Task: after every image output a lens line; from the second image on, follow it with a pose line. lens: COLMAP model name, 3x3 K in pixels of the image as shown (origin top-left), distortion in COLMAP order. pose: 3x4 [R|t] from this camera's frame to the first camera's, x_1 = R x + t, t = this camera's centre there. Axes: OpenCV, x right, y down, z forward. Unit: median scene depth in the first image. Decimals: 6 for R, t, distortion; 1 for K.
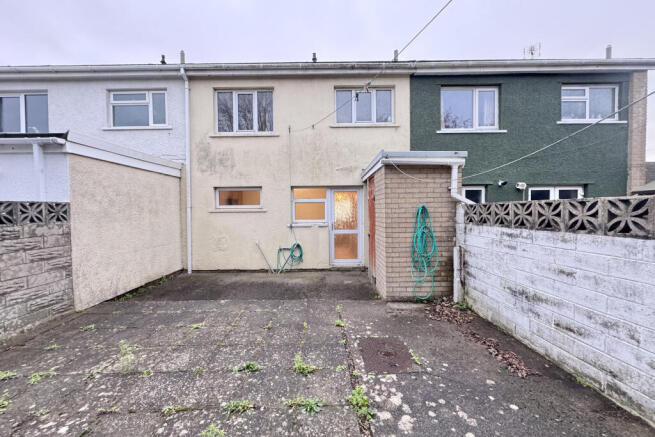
lens RADIAL K [[260.2, 0, 327.5], [0, 260.2, 218.5], [0, 0, 1]] dist [-0.002034, -0.000004]
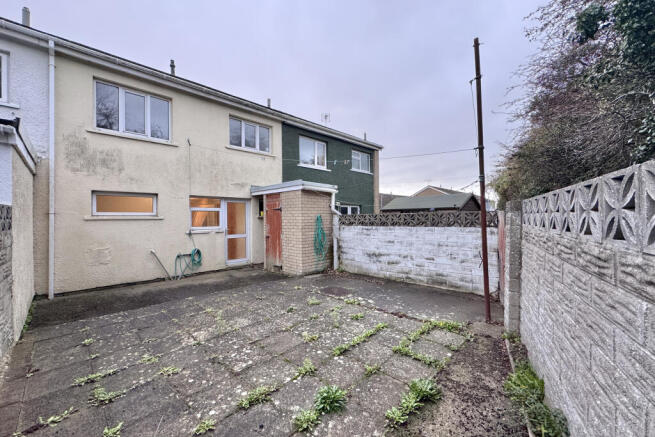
lens RADIAL K [[260.2, 0, 327.5], [0, 260.2, 218.5], [0, 0, 1]] dist [-0.002034, -0.000004]
pose [[0.706027, 0.002867, 0.708180, -0.519483], [0.022349, 0.999404, -0.026327, 0.011296], [-0.707833, 0.034415, 0.705541, -0.149838]]
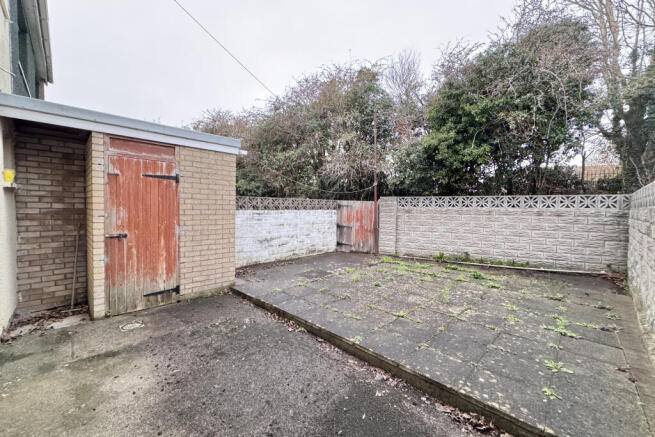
lens RADIAL K [[260.2, 0, 327.5], [0, 260.2, 218.5], [0, 0, 1]] dist [-0.002034, -0.000004]
pose [[-0.708033, -0.021827, 0.705842, -0.516310], [0.019187, 0.998559, 0.050125, 0.005266], [-0.705919, 0.049033, -0.706593, 0.977873]]
